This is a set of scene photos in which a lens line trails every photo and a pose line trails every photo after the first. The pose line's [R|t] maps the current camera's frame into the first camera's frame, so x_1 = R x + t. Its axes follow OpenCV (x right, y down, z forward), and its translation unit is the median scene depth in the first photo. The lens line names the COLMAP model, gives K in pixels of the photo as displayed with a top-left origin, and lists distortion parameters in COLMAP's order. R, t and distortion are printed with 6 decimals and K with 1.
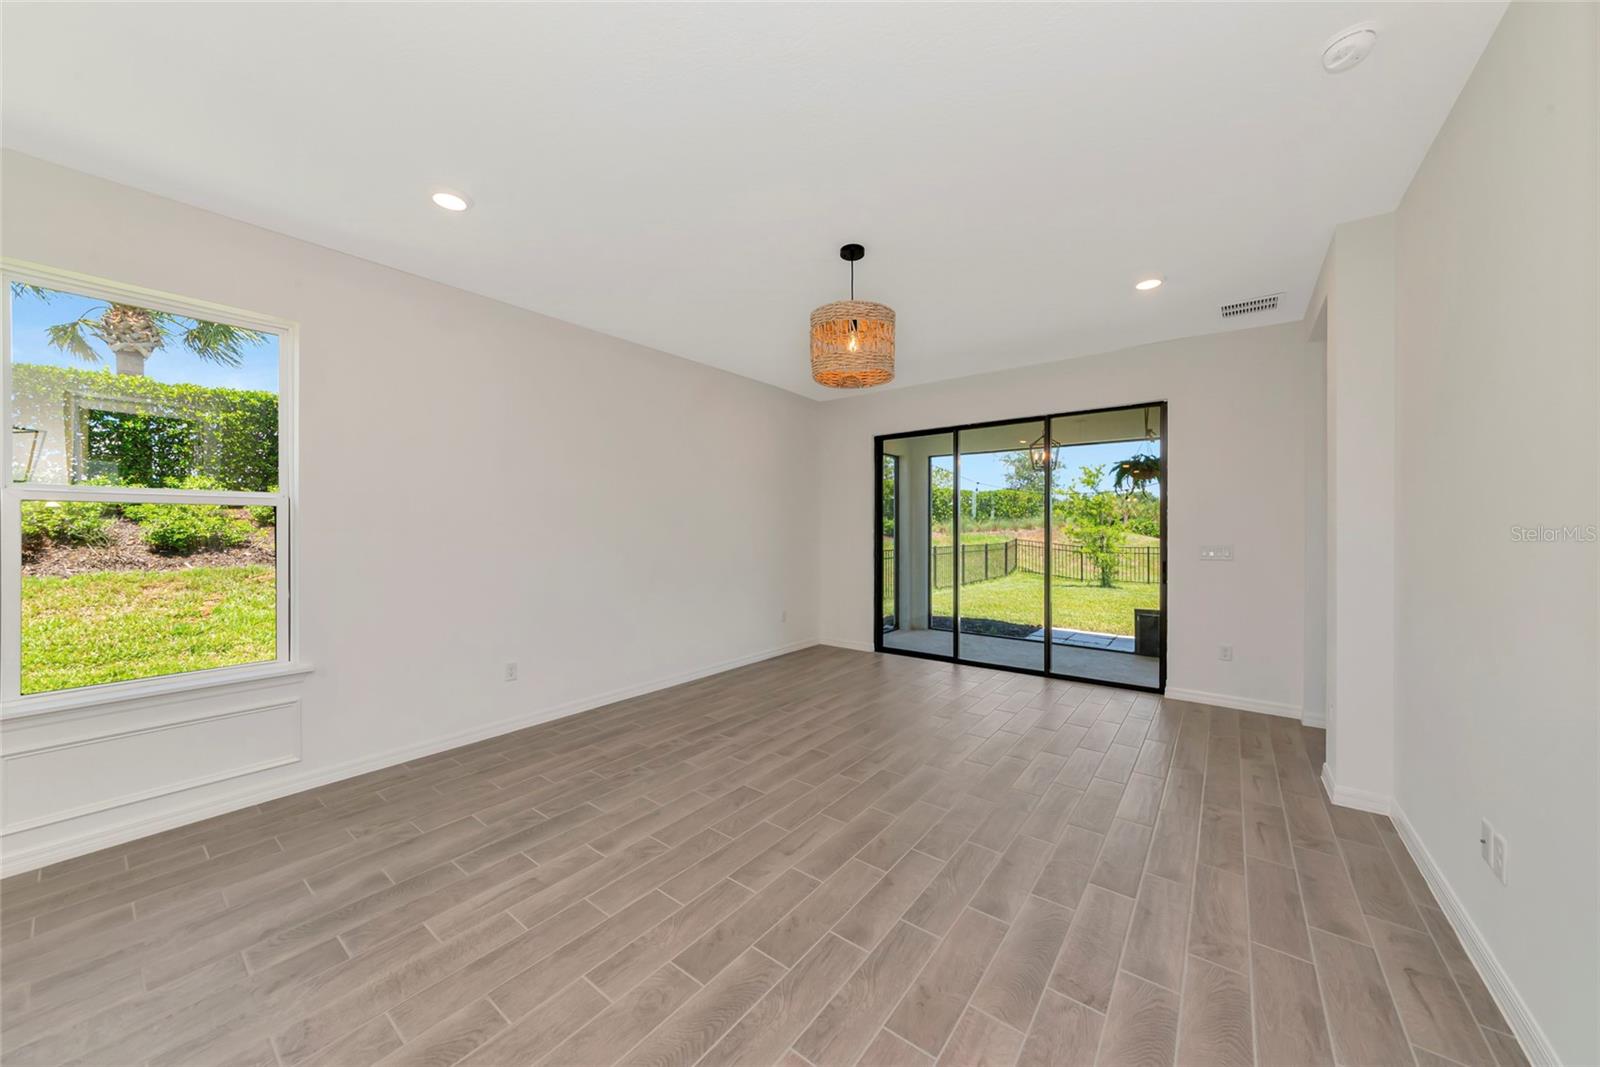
lens RADIAL K [[558.7, 0, 792.9], [0, 558.7, 527.1], [0, 0, 1]] dist [-0.000127, 0.000067]
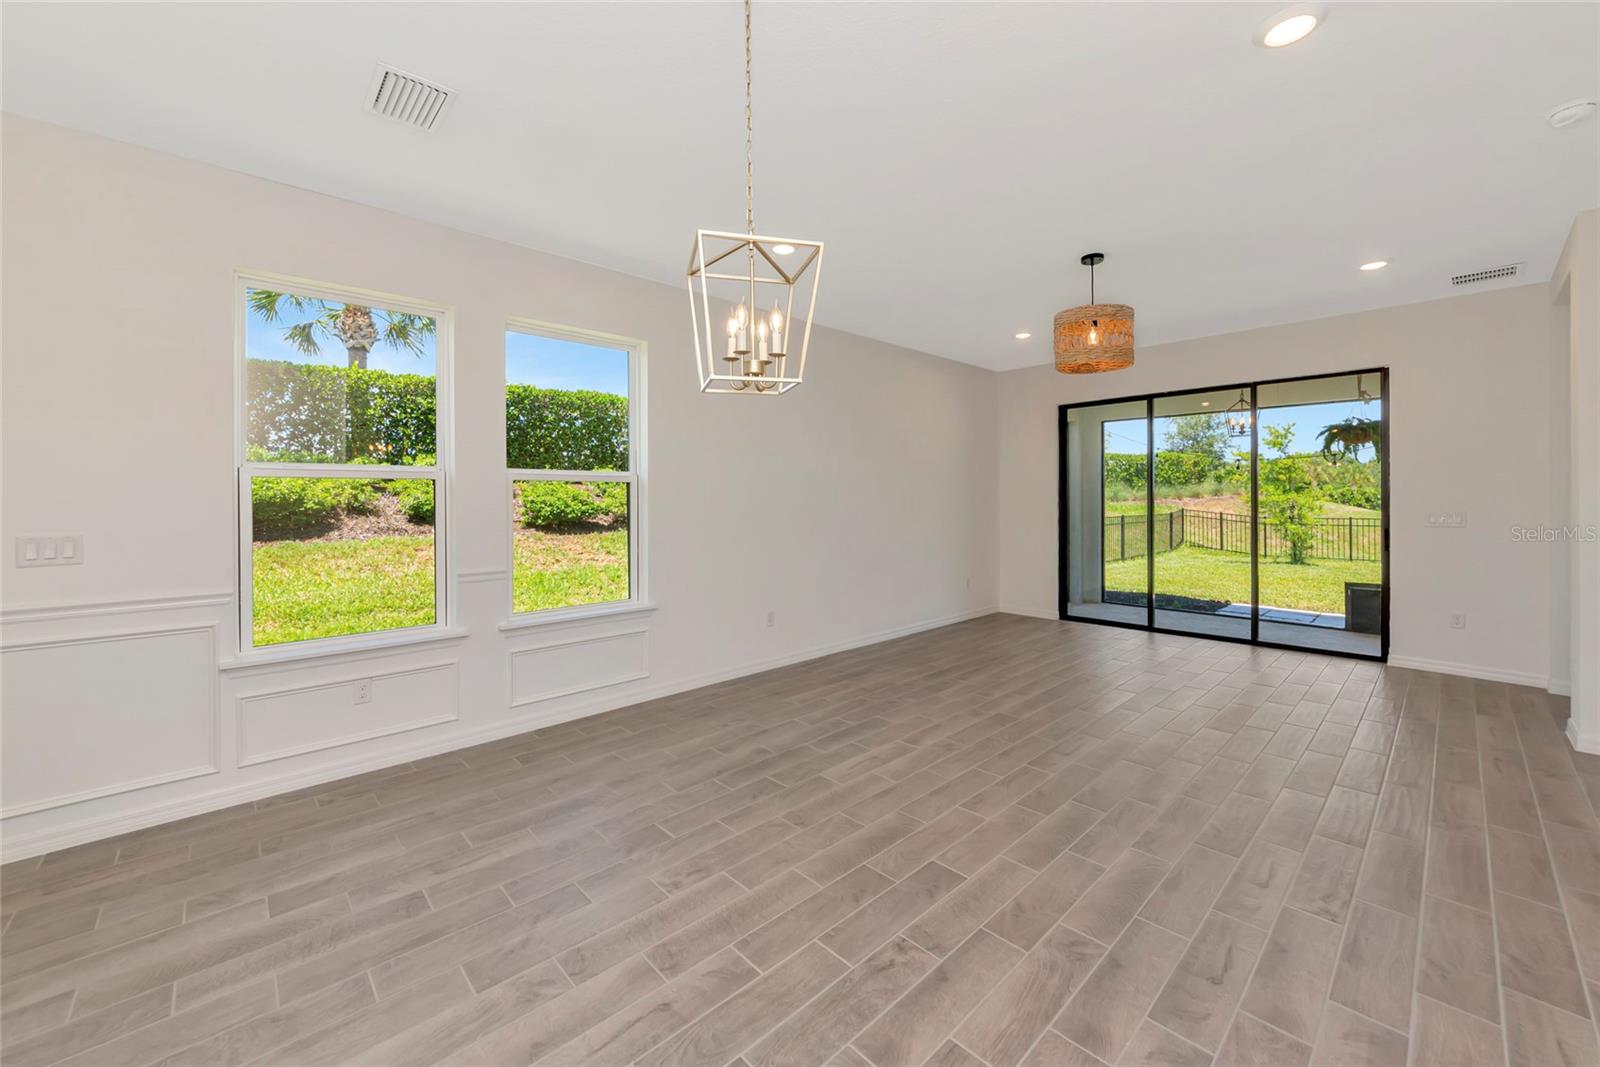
lens RADIAL K [[619.7, 0, 801.9], [0, 619.7, 498.5], [0, 0, 1]] dist [-0.007457, 0.001221]
pose [[0.988227, -0.005322, -0.152900, -0.276172], [0.005535, 0.999984, 0.000965, 0.001973], [0.152893, -0.001800, 0.988241, -0.339832]]
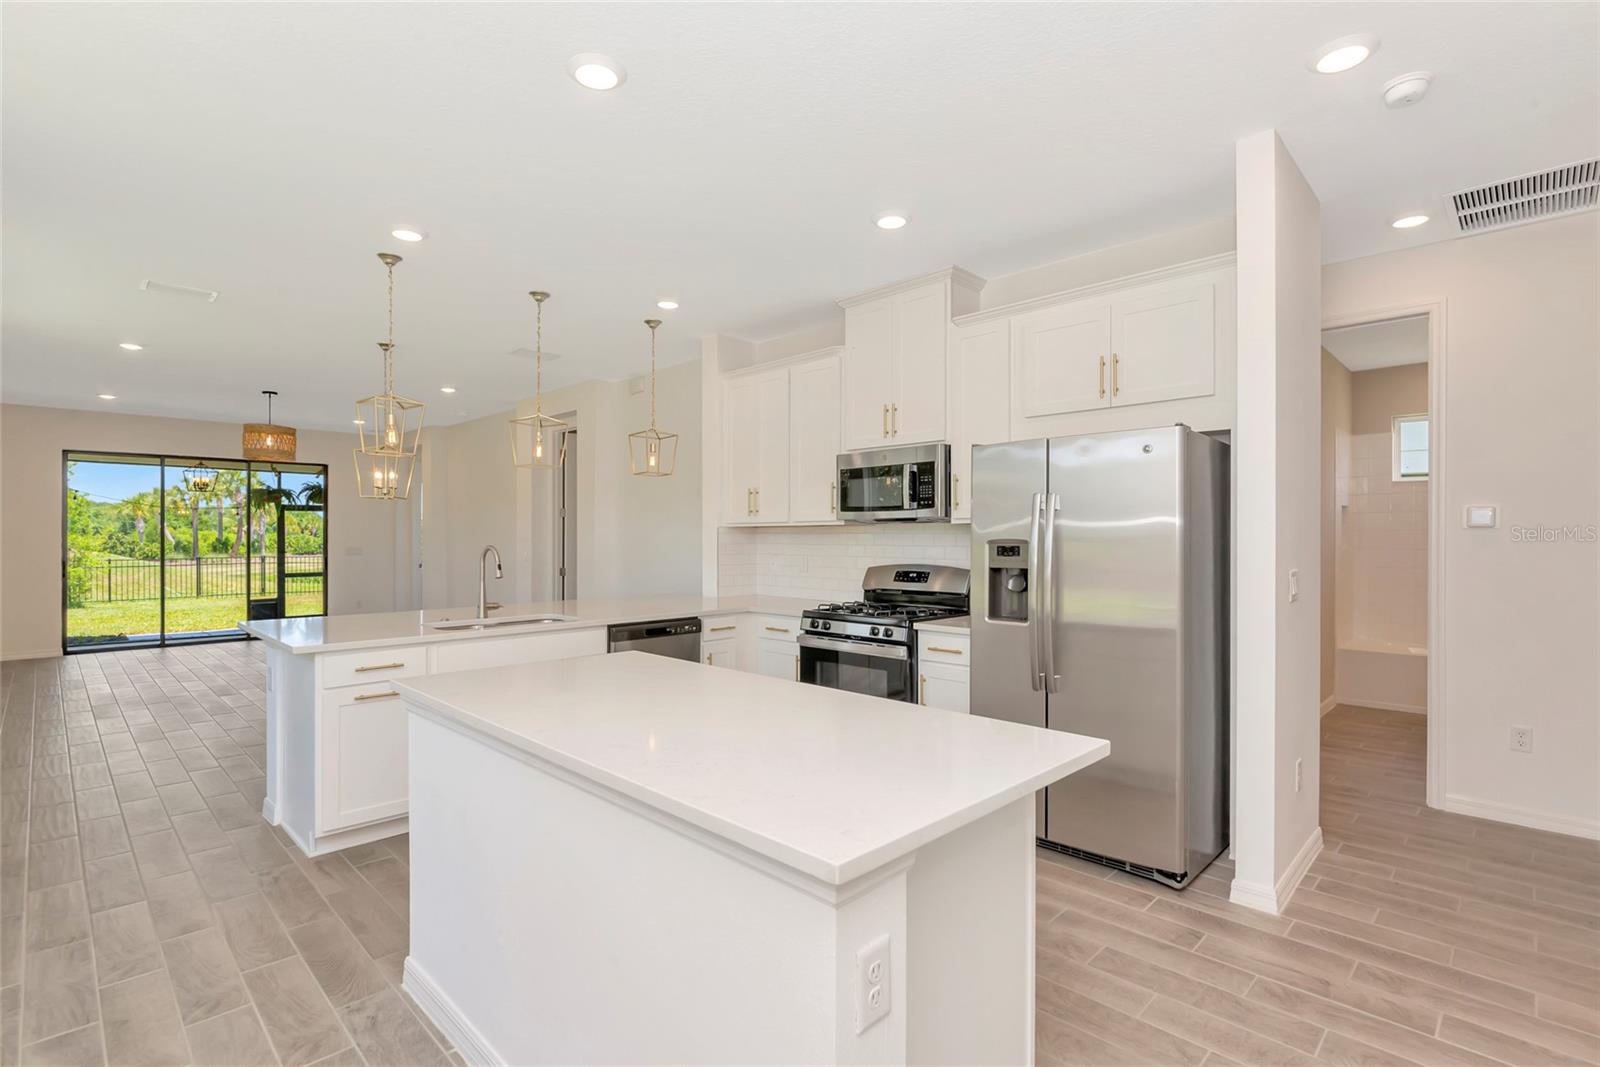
lens RADIAL K [[745.0, 0, 798.1], [0, 745.0, 538.4], [0, 0, 1]] dist [-0.002484, -0.000169]
pose [[0.116749, 0.000273, 0.993161, -2.105516], [-0.002139, 0.999998, -0.000023, 0.001846], [-0.993159, -0.002122, 0.116749, -1.046862]]
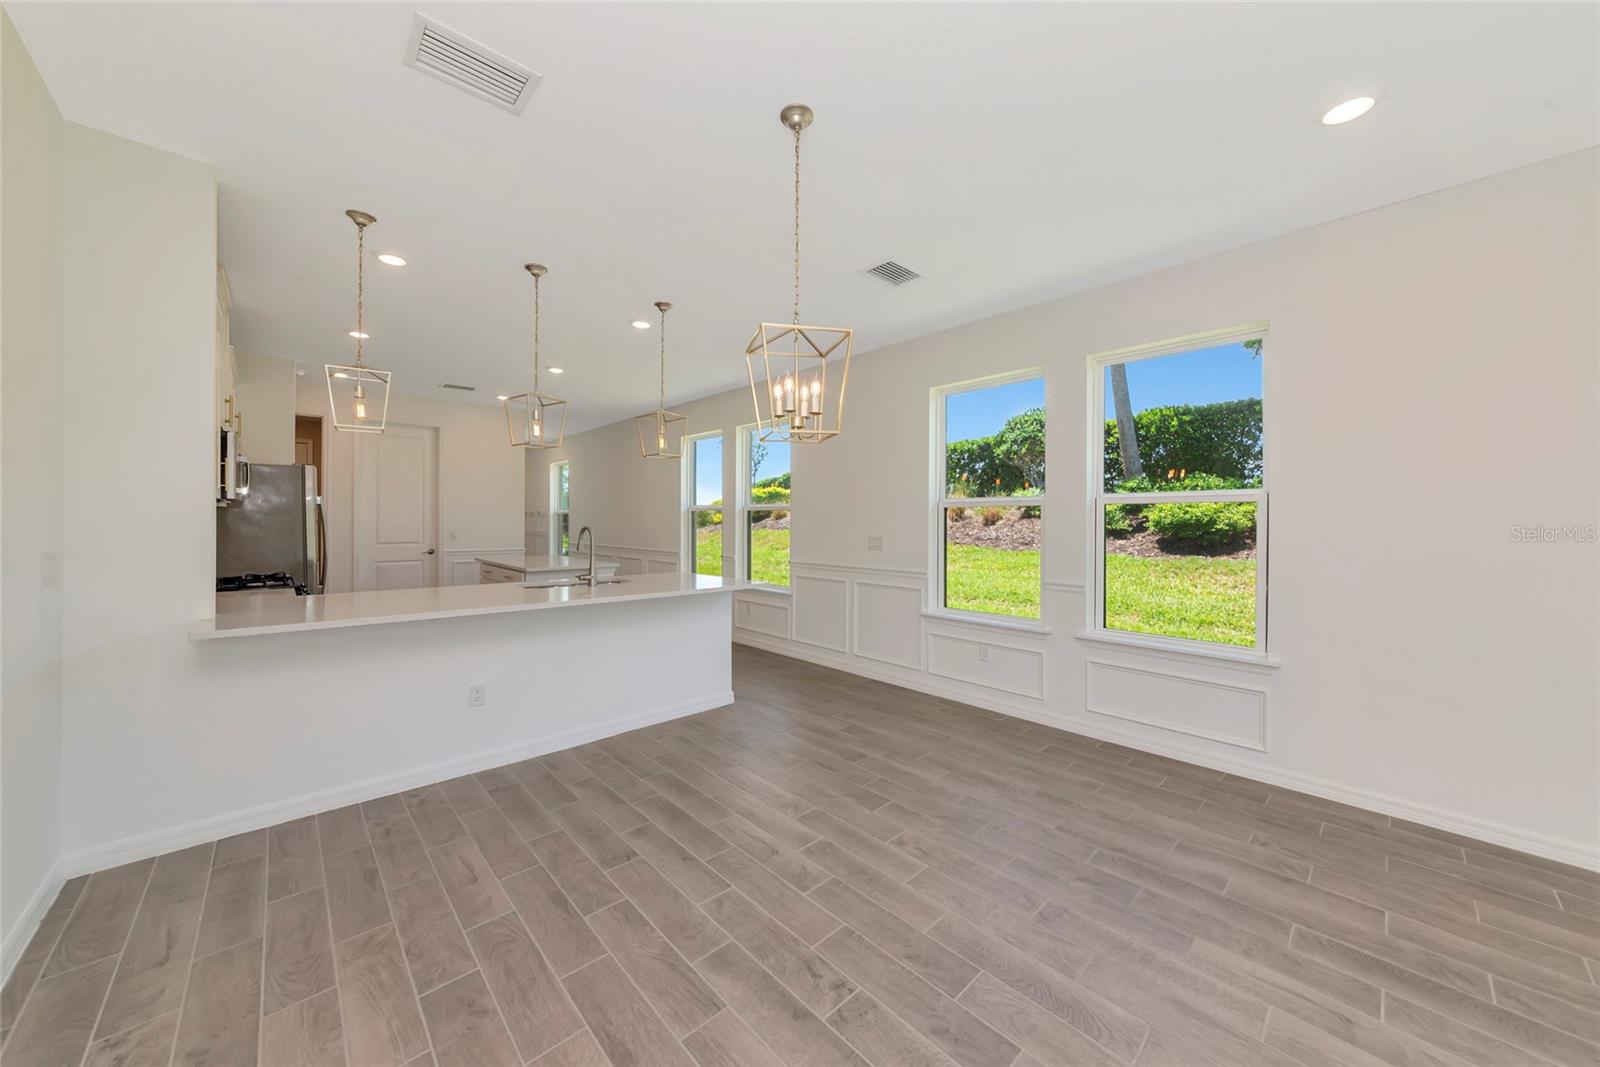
lens RADIAL K [[558.7, 0, 795.0], [0, 558.7, 537.9], [0, 0, 1]] dist [-0.000127, 0.000067]
pose [[-0.157226, 0.029885, -0.987110, 0.220185], [-0.002476, 0.999527, 0.030656, -0.000397], [0.987560, 0.007264, -0.157078, 0.280818]]
